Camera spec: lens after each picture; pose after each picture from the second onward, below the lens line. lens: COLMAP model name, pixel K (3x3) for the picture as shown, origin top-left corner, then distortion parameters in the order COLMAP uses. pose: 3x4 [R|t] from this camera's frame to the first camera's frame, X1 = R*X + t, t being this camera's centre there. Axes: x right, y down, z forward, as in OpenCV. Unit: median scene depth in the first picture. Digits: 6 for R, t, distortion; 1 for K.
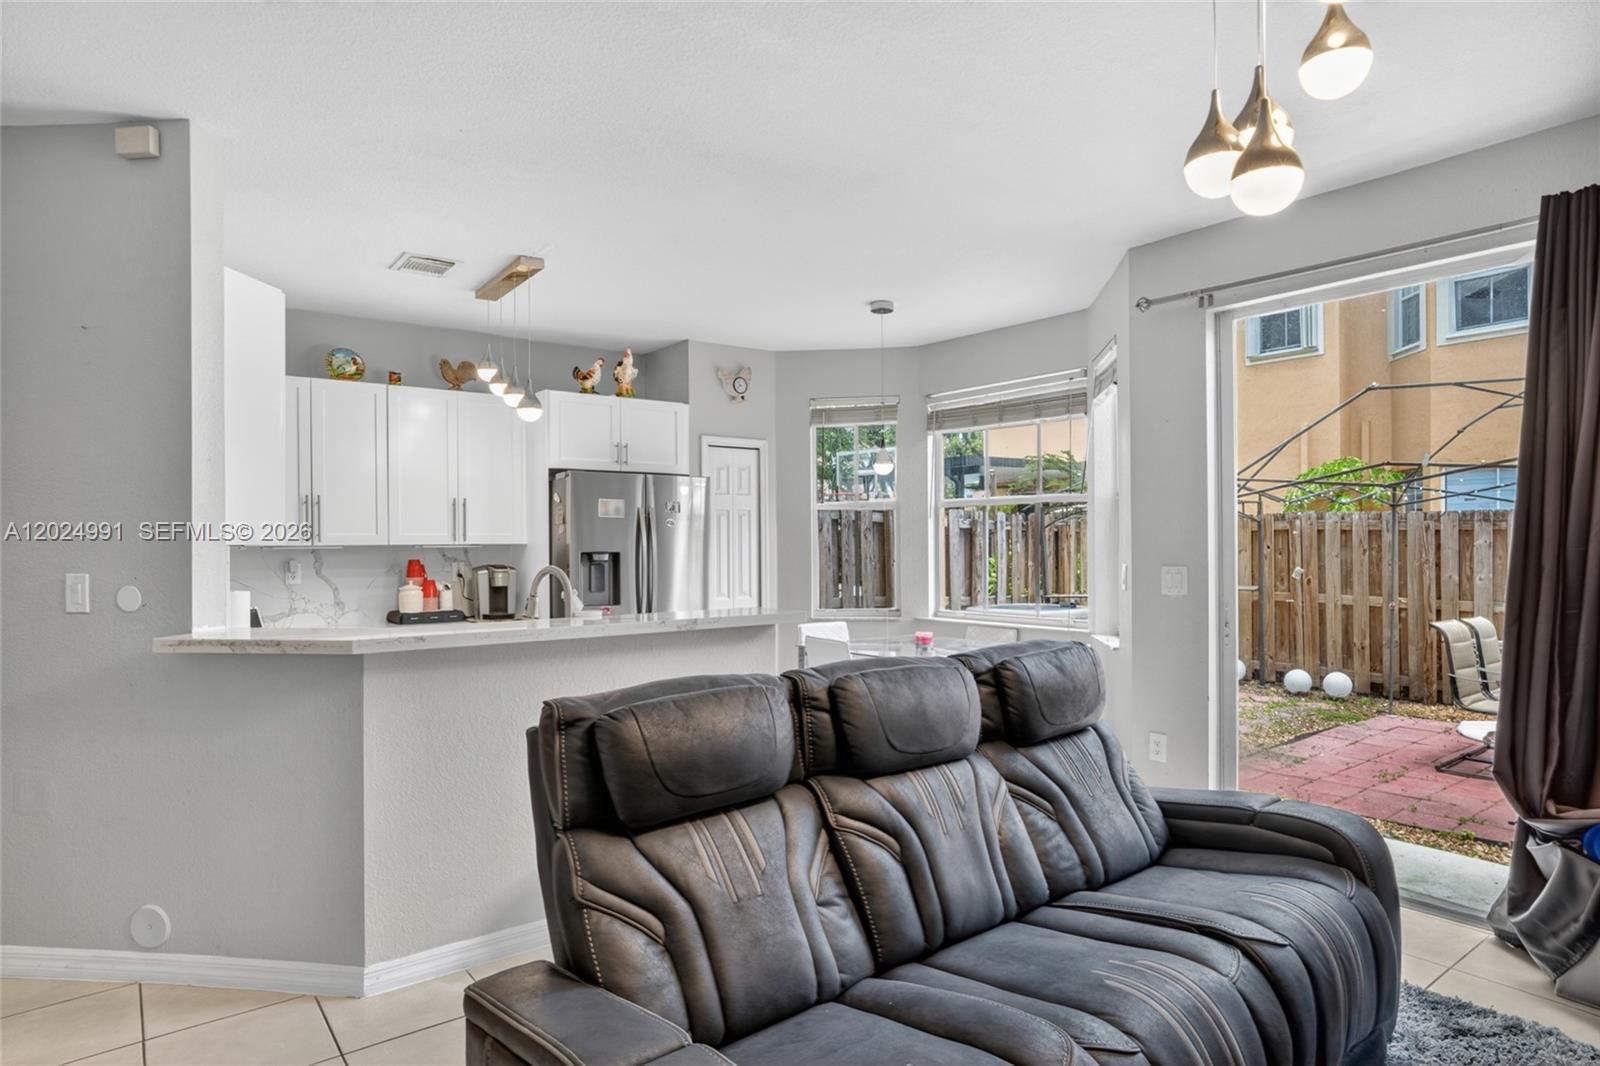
lens RADIAL K [[903.3, 0, 802.9], [0, 903.3, 545.6], [0, 0, 1]] dist [-0.041184, 0.036211]
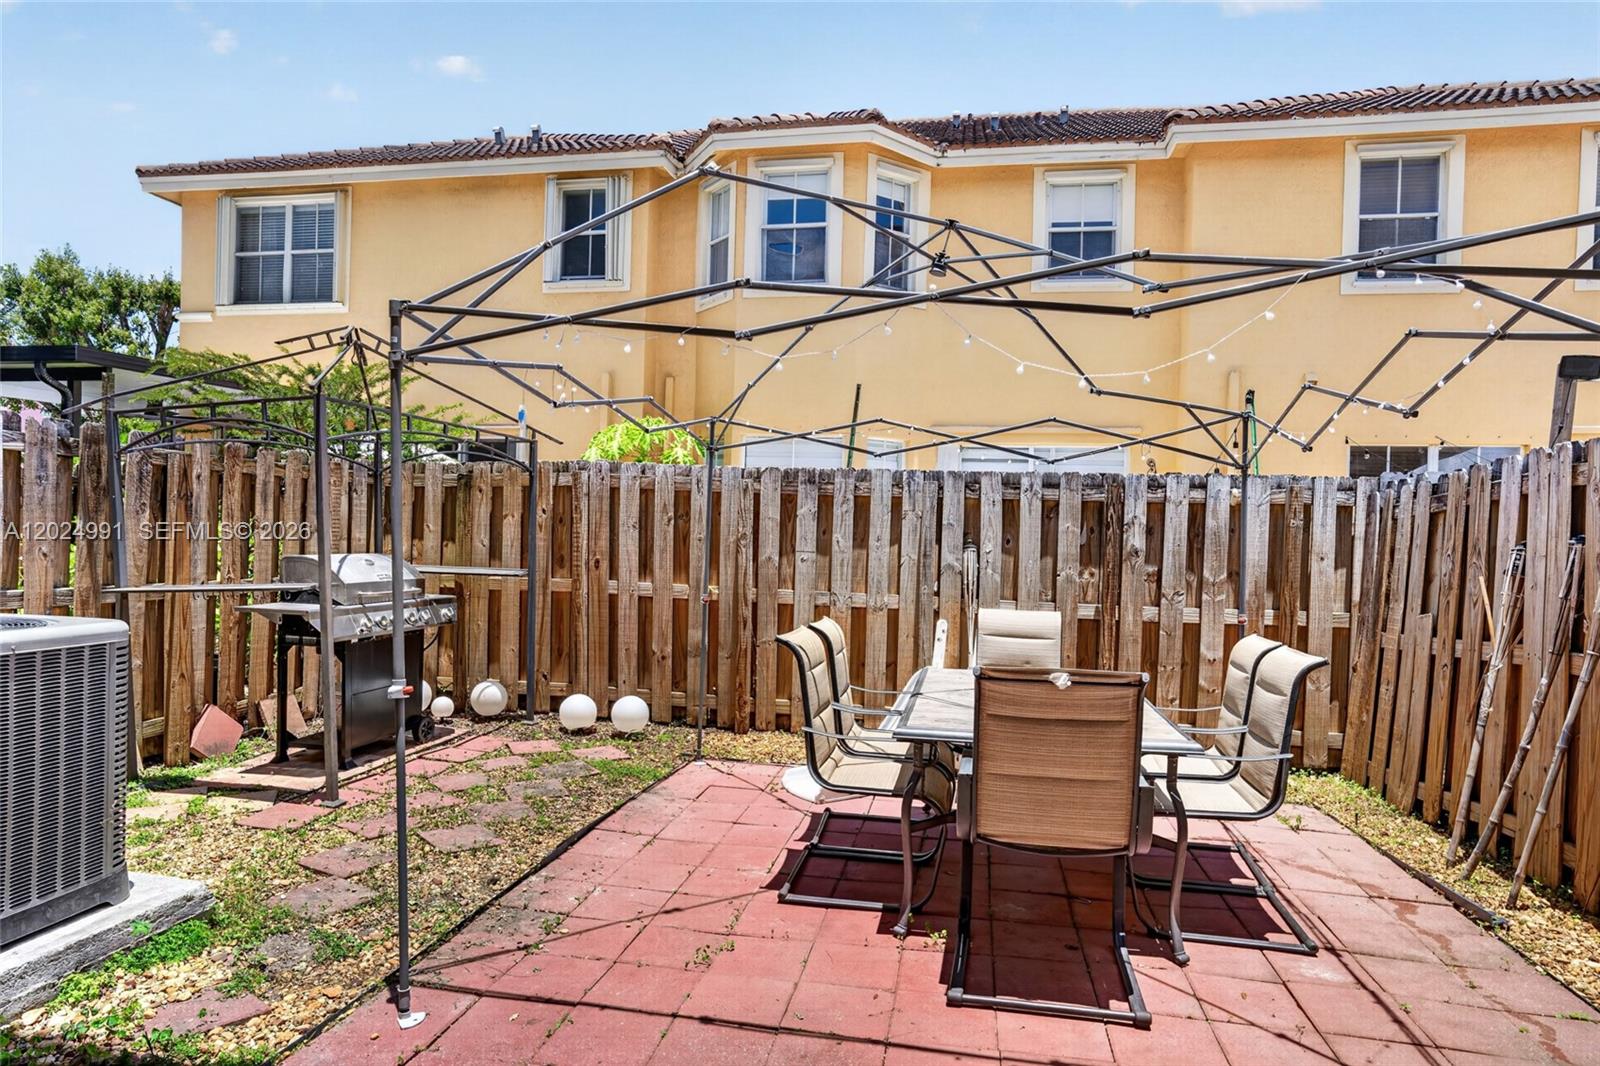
lens RADIAL K [[903.3, 0, 802.9], [0, 903.3, 545.6], [0, 0, 1]] dist [-0.041184, 0.036211]
pose [[0.750200, 0.017869, 0.660969, 0.237582], [-0.030666, 0.999499, 0.007784, 0.017404], [-0.660499, -0.026109, 0.750373, 0.395885]]
